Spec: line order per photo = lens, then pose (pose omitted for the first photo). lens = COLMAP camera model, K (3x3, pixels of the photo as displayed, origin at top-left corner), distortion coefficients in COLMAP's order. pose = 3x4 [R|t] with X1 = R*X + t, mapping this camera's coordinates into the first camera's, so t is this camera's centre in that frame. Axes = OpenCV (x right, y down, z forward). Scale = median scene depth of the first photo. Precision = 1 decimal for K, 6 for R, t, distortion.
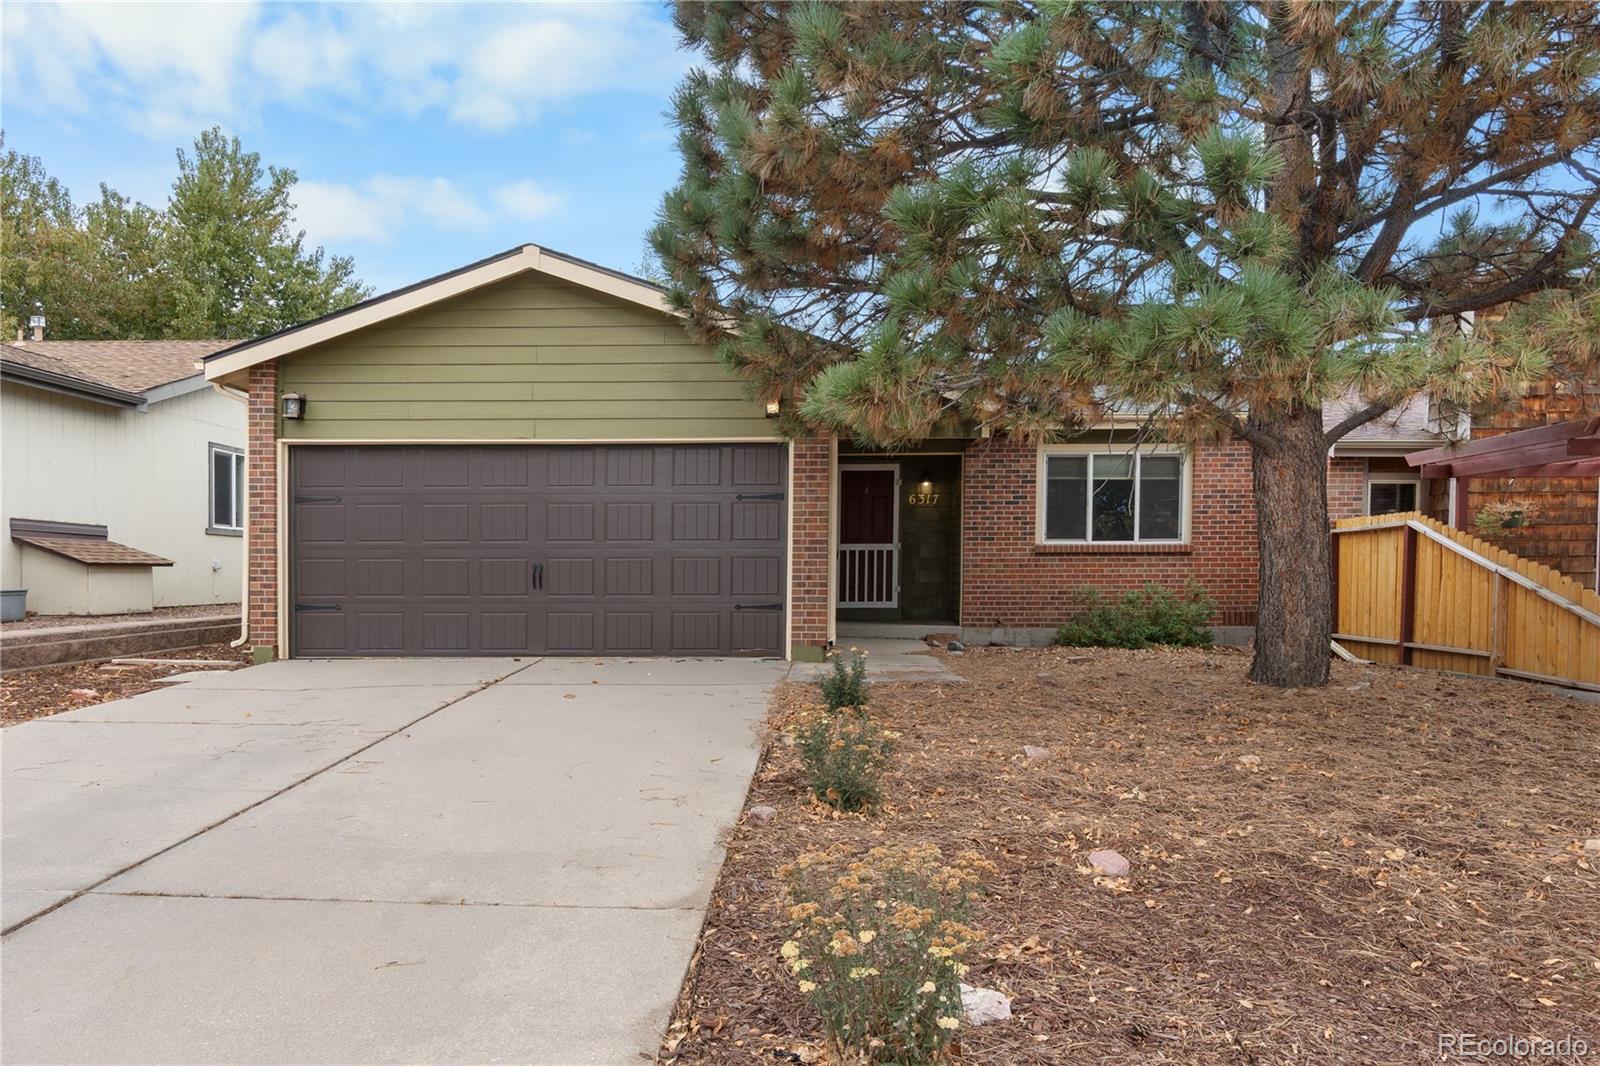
lens RADIAL K [[1112.5, 0, 800.0], [0, 1112.5, 538.1], [0, 0, 1]] dist [-0.008728, -0.004150]
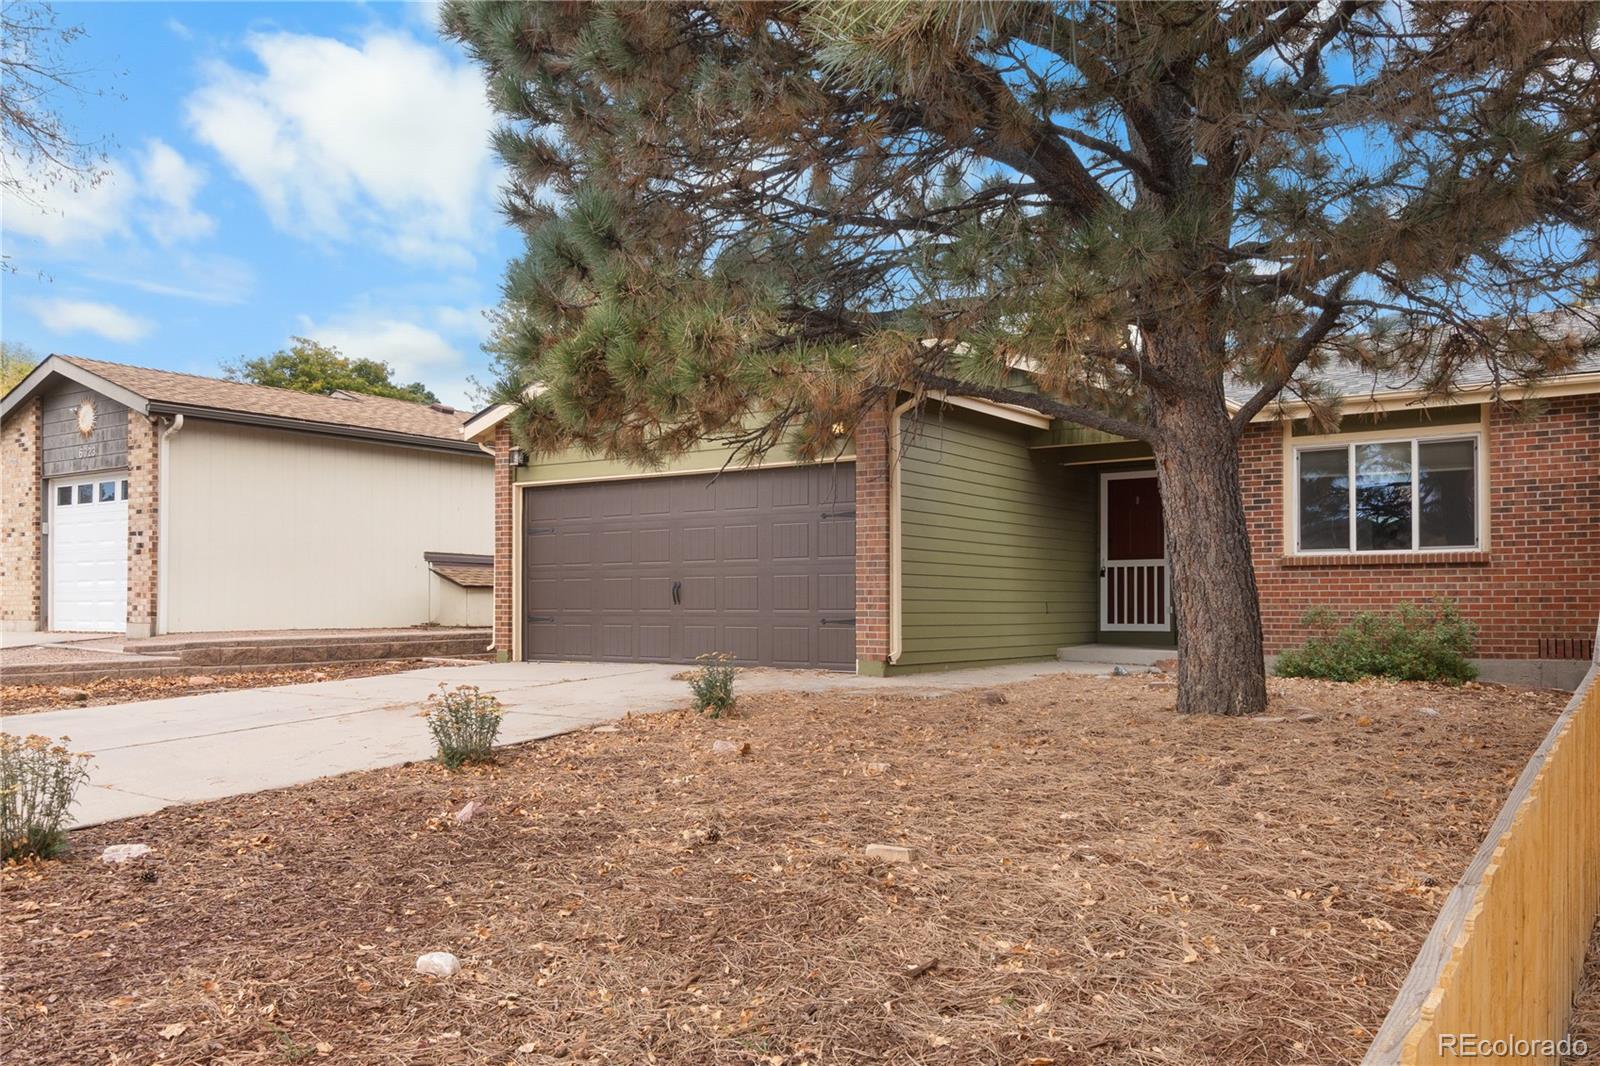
lens RADIAL K [[1227.0, 0, 799.8], [0, 1227.0, 537.3], [0, 0, 1]] dist [0.007676, -0.000728]
pose [[0.839049, -0.028553, -0.543306, 0.414874], [0.016708, 0.999503, -0.026726, 0.010216], [0.543799, 0.013347, 0.839109, 0.017630]]
